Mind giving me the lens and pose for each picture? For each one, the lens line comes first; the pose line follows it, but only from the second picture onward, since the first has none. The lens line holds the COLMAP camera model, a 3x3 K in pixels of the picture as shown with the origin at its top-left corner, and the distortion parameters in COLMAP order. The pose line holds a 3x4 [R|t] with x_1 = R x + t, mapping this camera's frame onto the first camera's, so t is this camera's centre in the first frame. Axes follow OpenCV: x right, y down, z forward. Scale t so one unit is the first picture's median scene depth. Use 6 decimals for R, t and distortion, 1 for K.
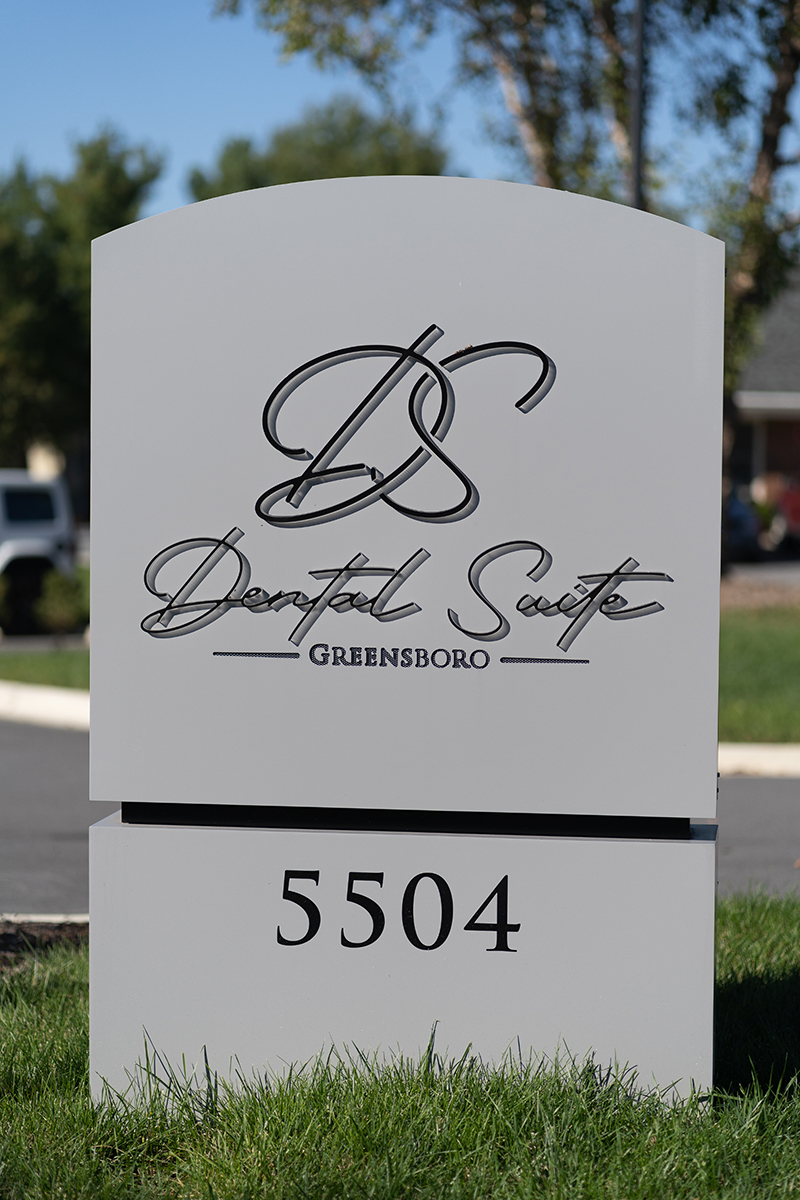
lens RADIAL K [[2881.6, 0, 400.0], [0, 2881.6, 600.0], [0, 0, 1]] dist [0.285745, -0.126038]
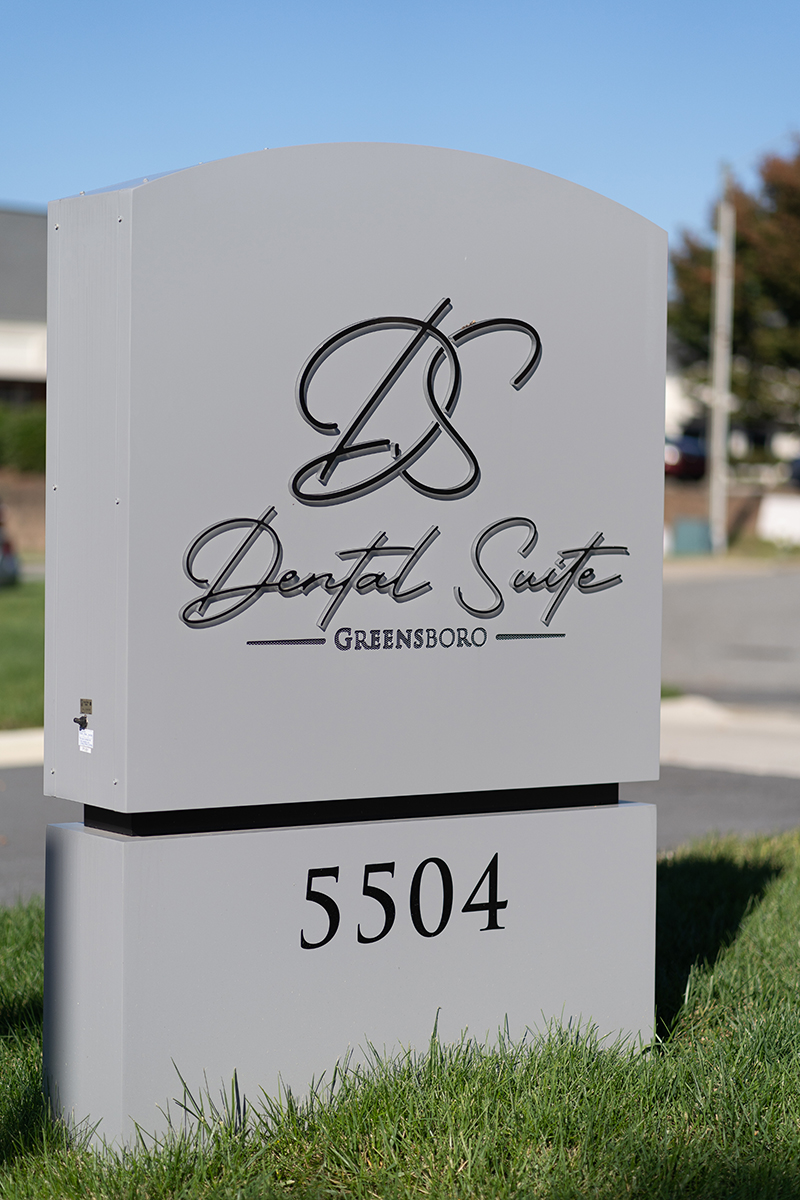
lens RADIAL K [[2881.6, 0, 400.0], [0, 2881.6, 600.0], [0, 0, 1]] dist [0.285745, -0.126038]
pose [[0.747170, -0.027771, 0.664052, -0.650284], [0.039815, 0.999203, -0.003012, 0.009610], [-0.663439, 0.028690, 0.747680, 0.273868]]
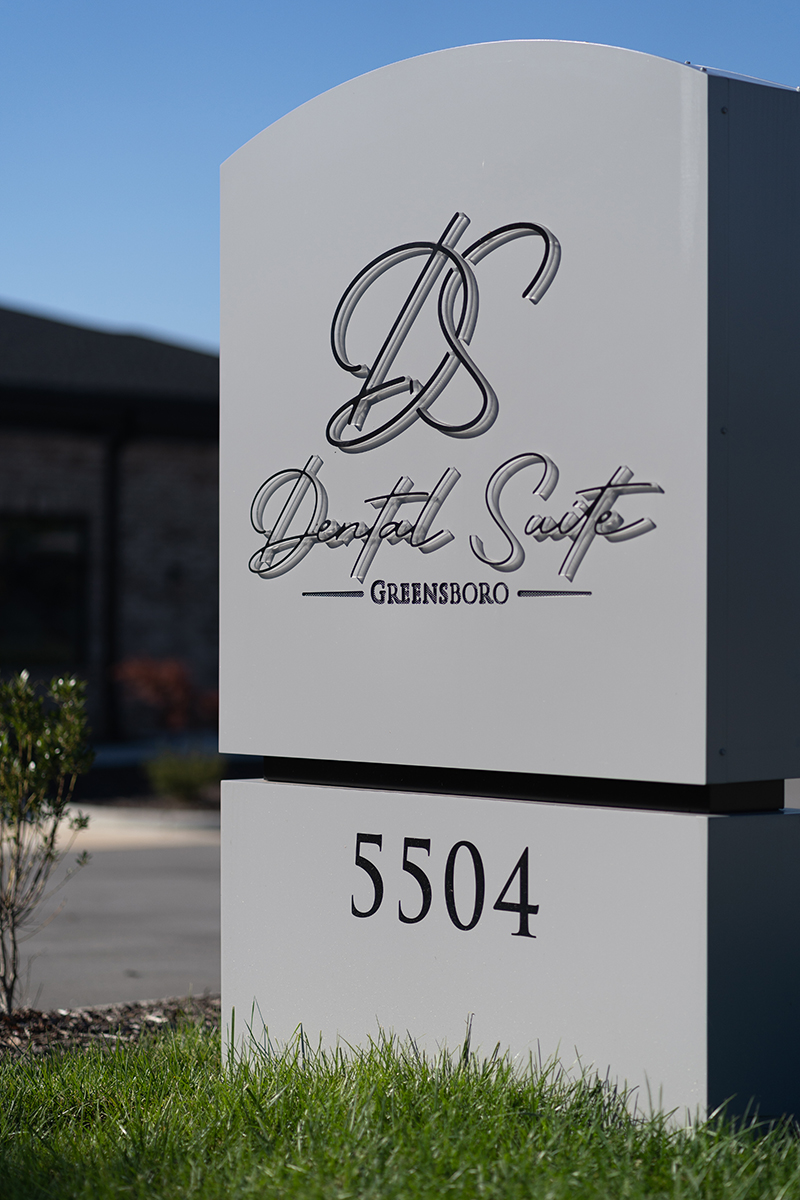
lens RADIAL K [[2881.6, 0, 400.0], [0, 2881.6, 600.0], [0, 0, 1]] dist [0.285745, -0.126038]
pose [[0.745850, -0.010260, -0.666034, 0.579133], [-0.041857, 0.997184, -0.062234, 0.077379], [0.664797, 0.074295, 0.743320, 0.336322]]
